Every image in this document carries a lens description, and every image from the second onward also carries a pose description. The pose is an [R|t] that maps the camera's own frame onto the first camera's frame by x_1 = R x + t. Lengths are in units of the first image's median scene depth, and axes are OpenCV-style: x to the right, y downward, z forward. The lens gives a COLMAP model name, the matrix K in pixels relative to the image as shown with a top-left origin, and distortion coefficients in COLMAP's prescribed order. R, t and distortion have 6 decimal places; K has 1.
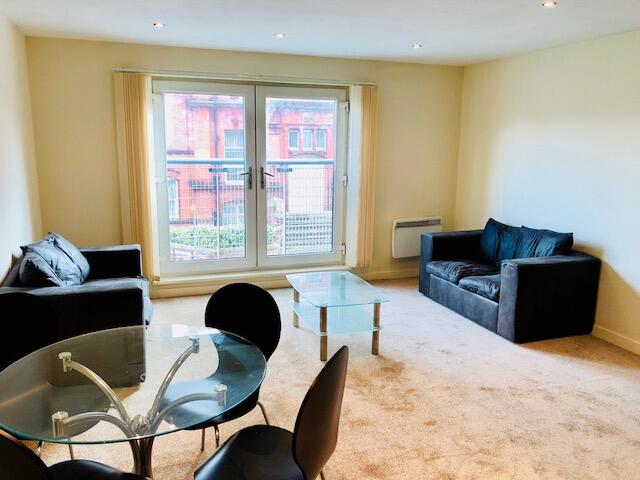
lens RADIAL K [[503.4, 0, 320.0], [0, 503.4, 240.0], [0, 0, 1]] dist [0.011875, 0.001188]
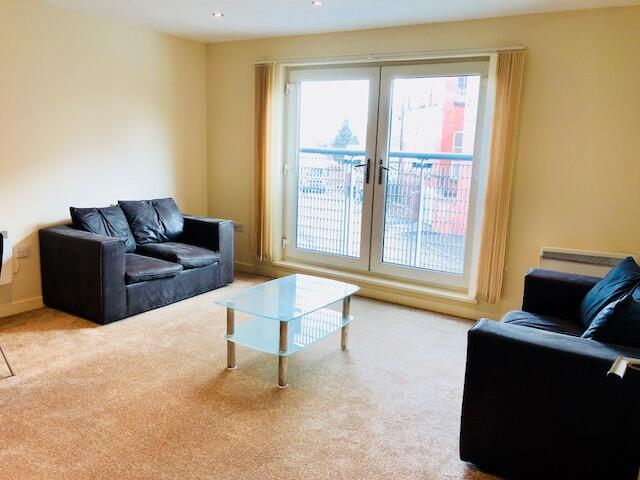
lens RADIAL K [[528.3, 0, 320.0], [0, 528.3, 240.0], [0, 0, 1]] dist [0.061287, 0.004359]
pose [[0.633291, 0.156335, -0.757959, 0.544604], [-0.168445, 0.983749, 0.062167, -0.046323], [0.755360, 0.088304, 0.649333, 0.333267]]
